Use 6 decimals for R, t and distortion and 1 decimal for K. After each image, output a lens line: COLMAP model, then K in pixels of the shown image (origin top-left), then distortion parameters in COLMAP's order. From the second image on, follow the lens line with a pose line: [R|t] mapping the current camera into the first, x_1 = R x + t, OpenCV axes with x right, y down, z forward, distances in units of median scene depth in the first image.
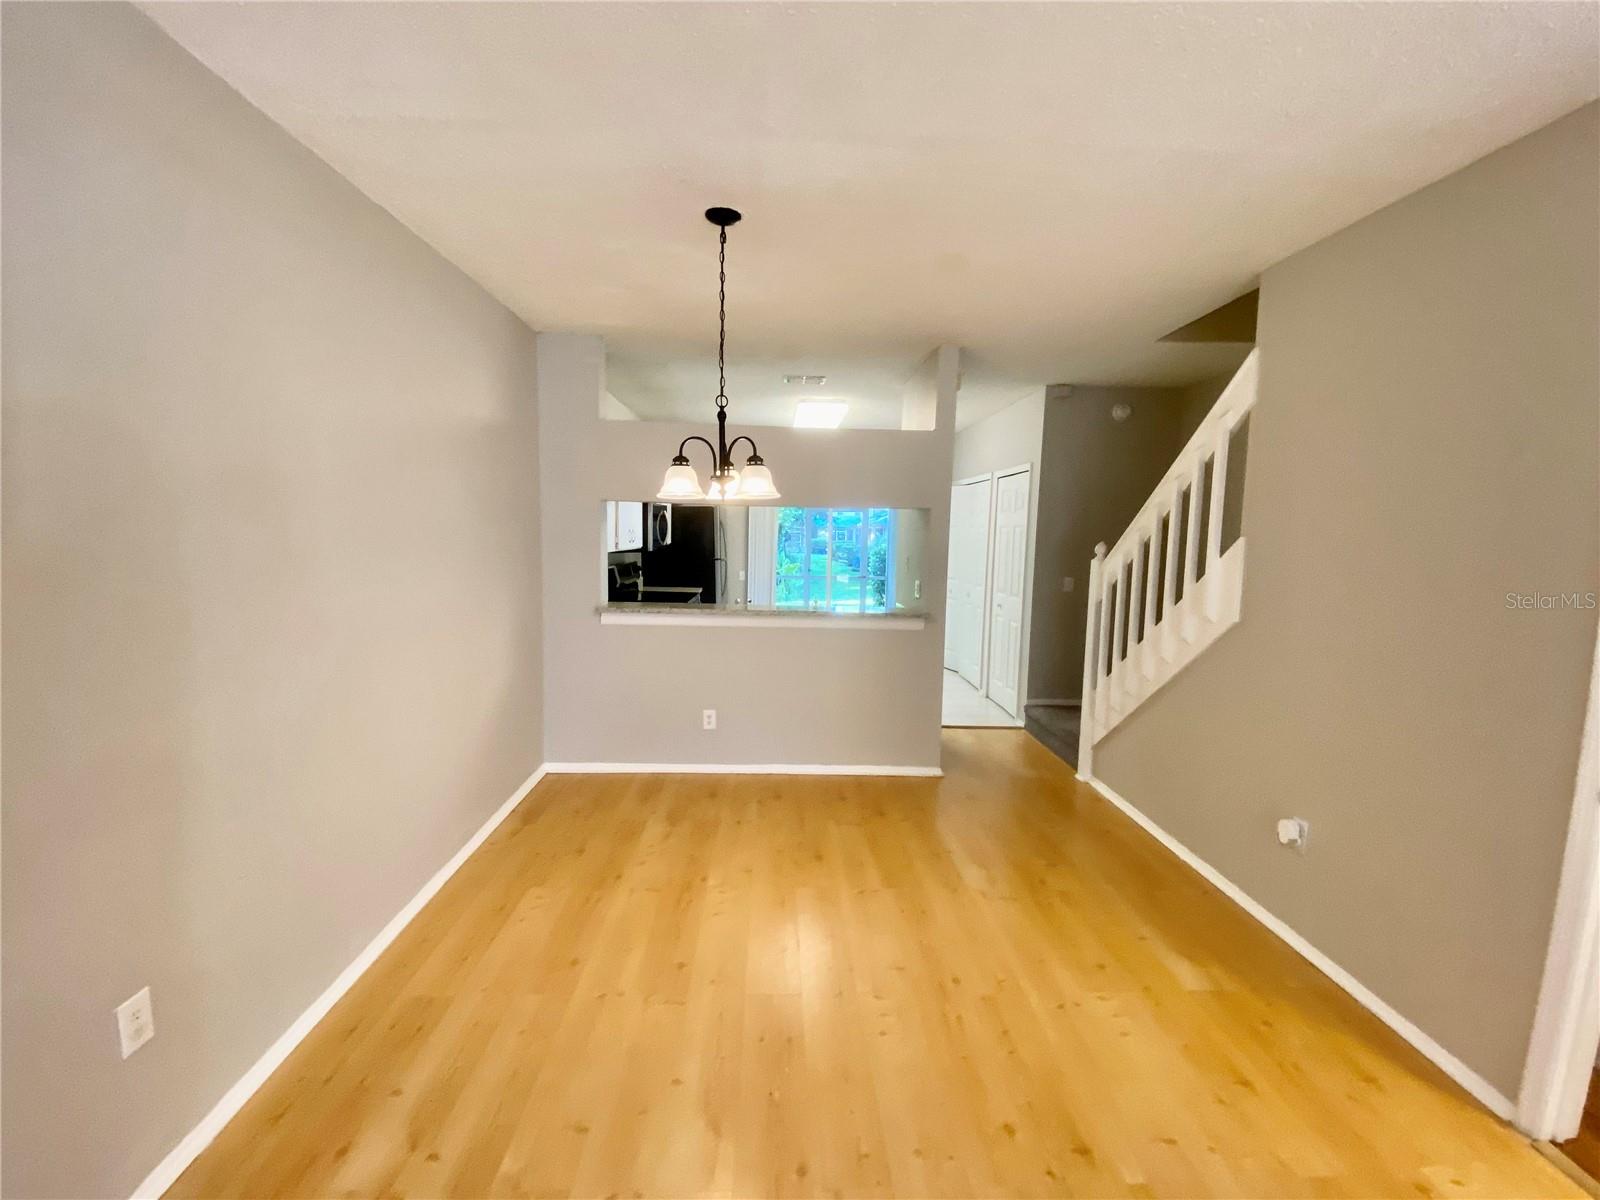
lens RADIAL K [[651.8, 0, 796.9], [0, 651.8, 593.3], [0, 0, 1]] dist [0.042940, -0.033141]
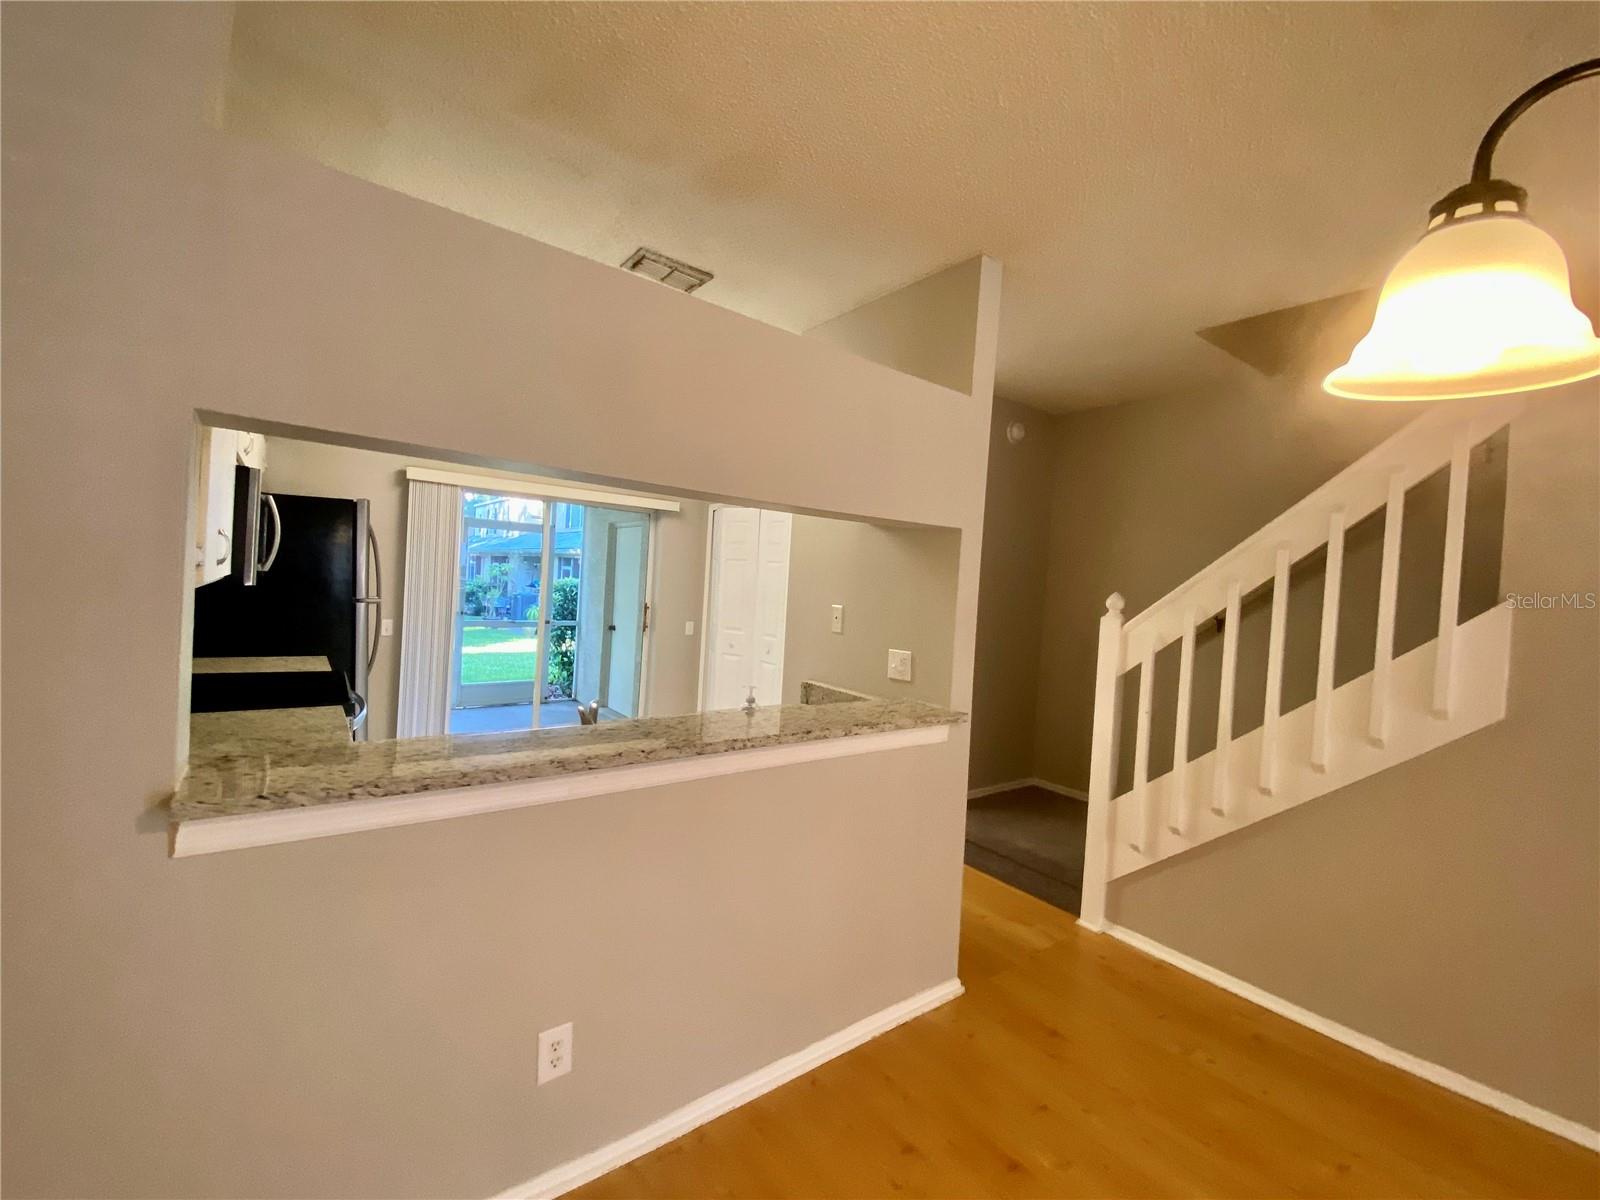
lens RADIAL K [[651.8, 0, 796.9], [0, 651.8, 593.3], [0, 0, 1]] dist [0.042940, -0.033141]
pose [[0.810690, 0.016618, 0.585239, -0.264257], [0.013105, 0.998832, -0.046514, -0.051279], [-0.585329, 0.045378, 0.809525, 0.648239]]
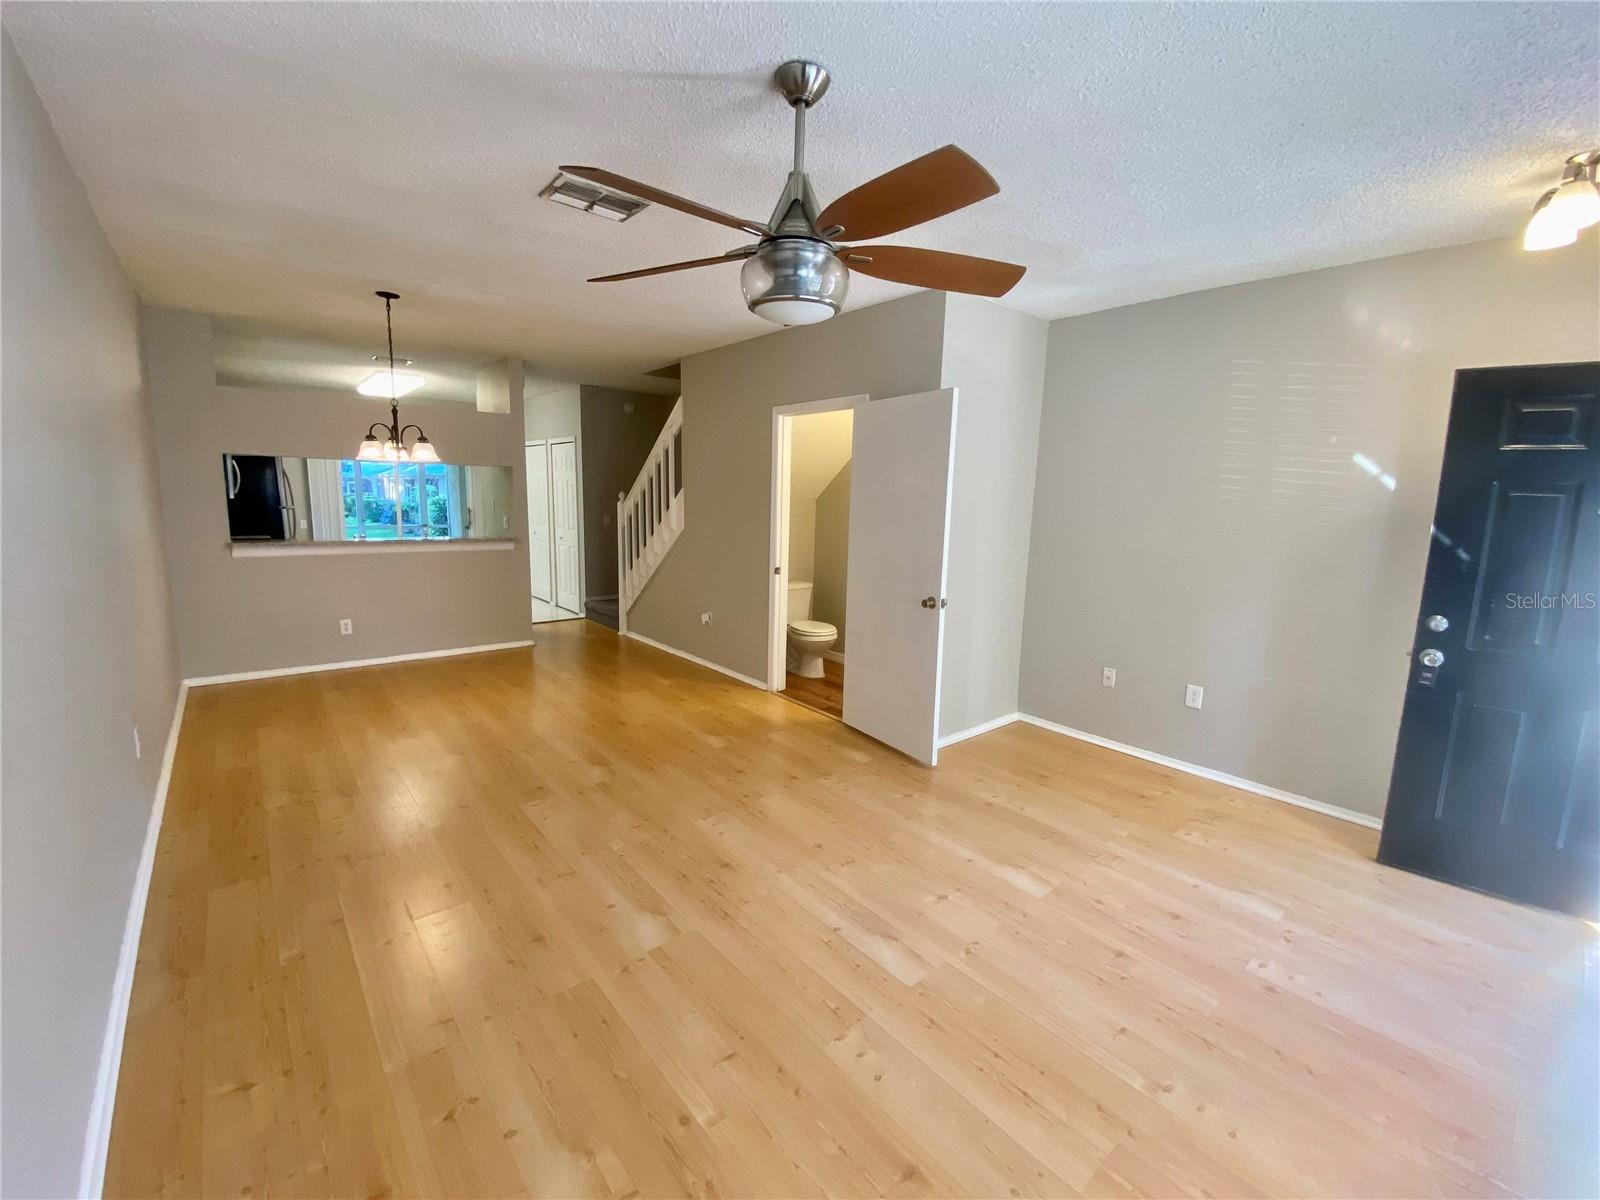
lens RADIAL K [[651.8, 0, 796.9], [0, 651.8, 593.3], [0, 0, 1]] dist [0.042940, -0.033141]
pose [[0.785662, -0.092944, 0.611635, -0.242675], [0.050704, 0.994998, 0.086068, 0.063724], [-0.616575, -0.036608, 0.786444, -0.626565]]
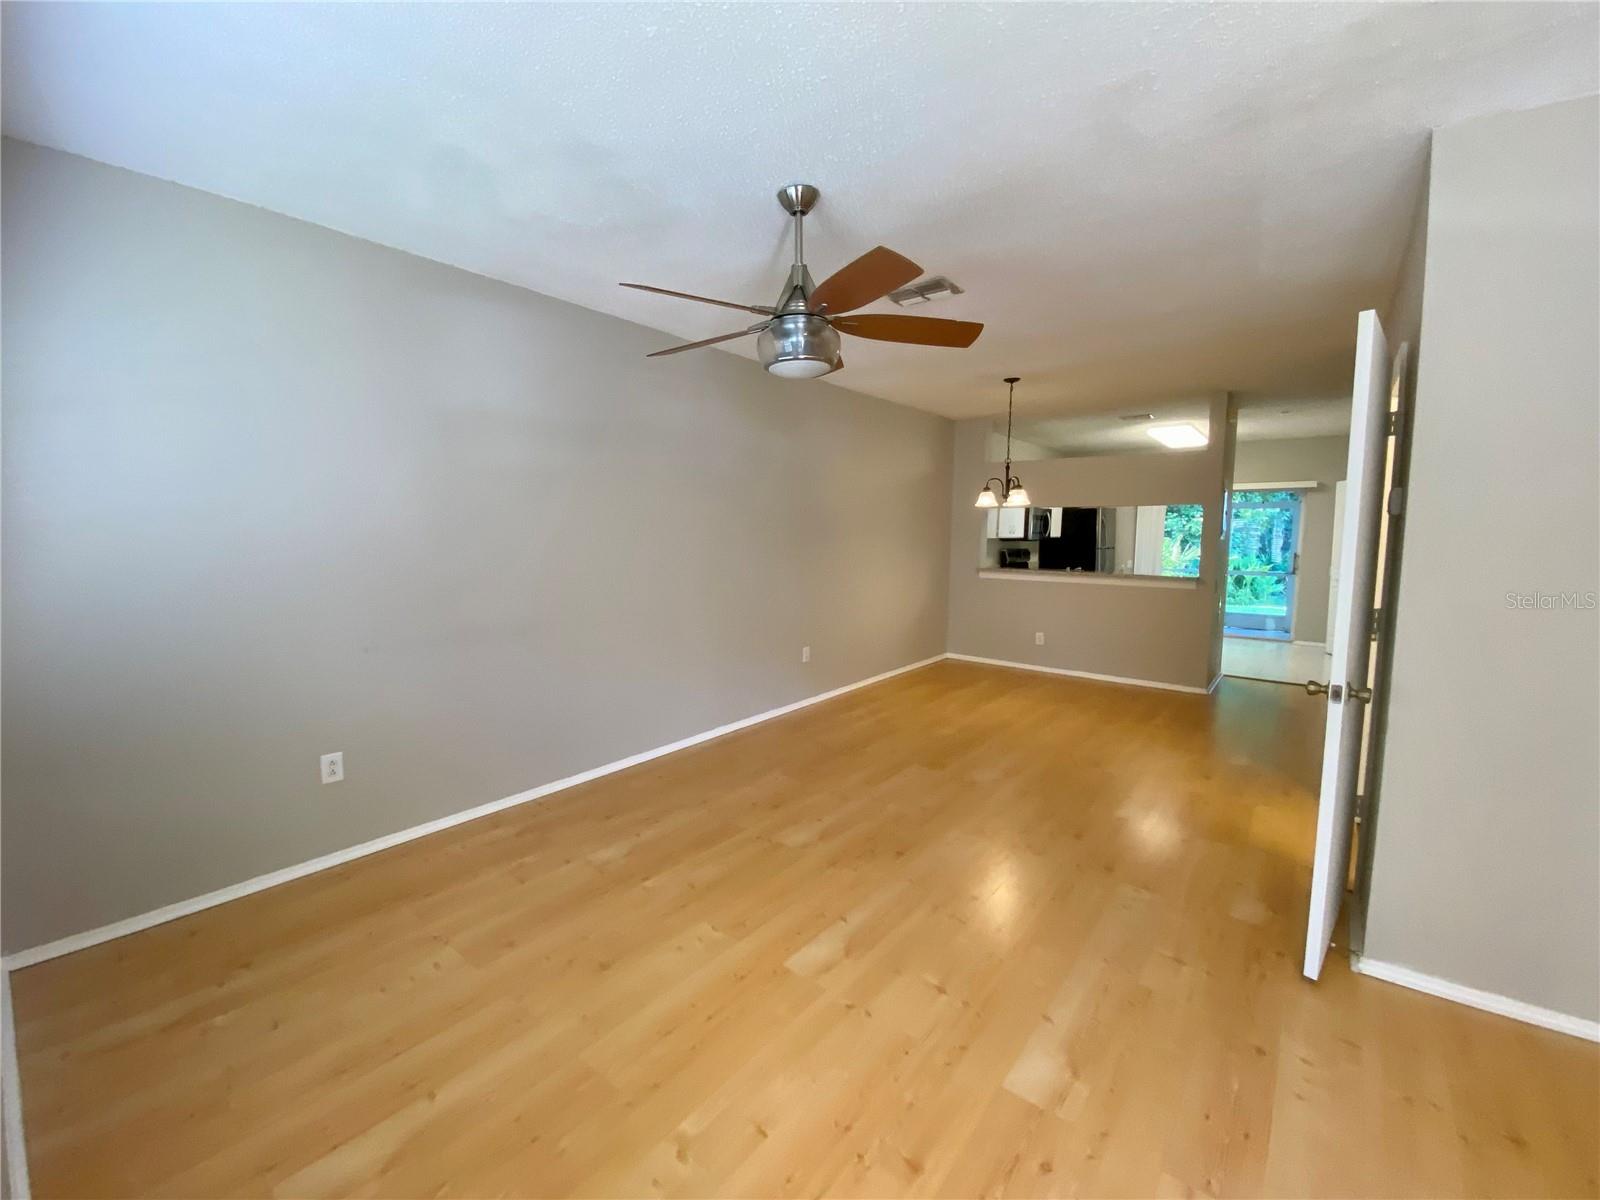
lens RADIAL K [[651.8, 0, 796.9], [0, 651.8, 593.3], [0, 0, 1]] dist [0.042940, -0.033141]
pose [[0.763769, 0.049076, -0.643621, 0.492765], [-0.056132, 0.998378, 0.009516, 0.106882], [0.643044, 0.028860, 0.765285, -0.710000]]
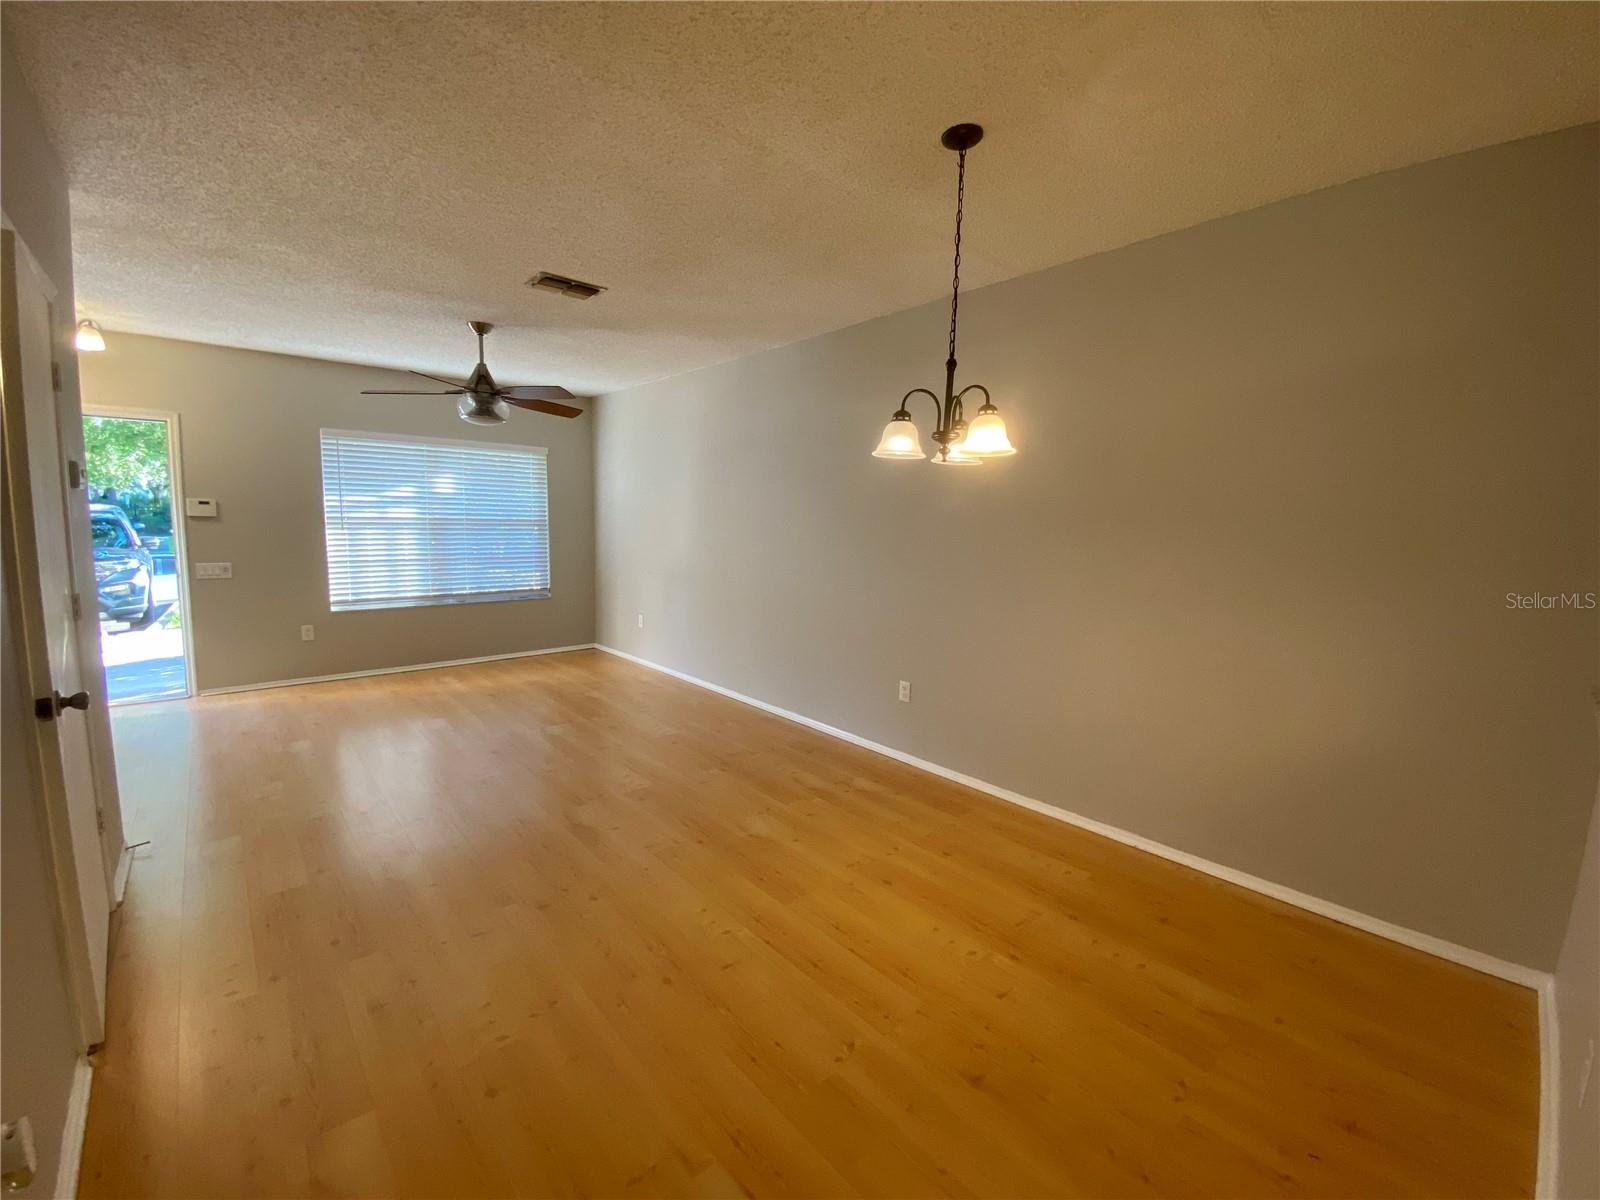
lens RADIAL K [[660.0, 0, 800.0], [0, 660.0, 600.0], [0, 0, 1]] dist [0.030345, -0.025235]
pose [[-0.767344, 0.042668, -0.639814, 0.397682], [-0.098809, 0.977999, 0.183725, -0.065429], [0.633577, 0.204200, -0.746246, 1.013710]]
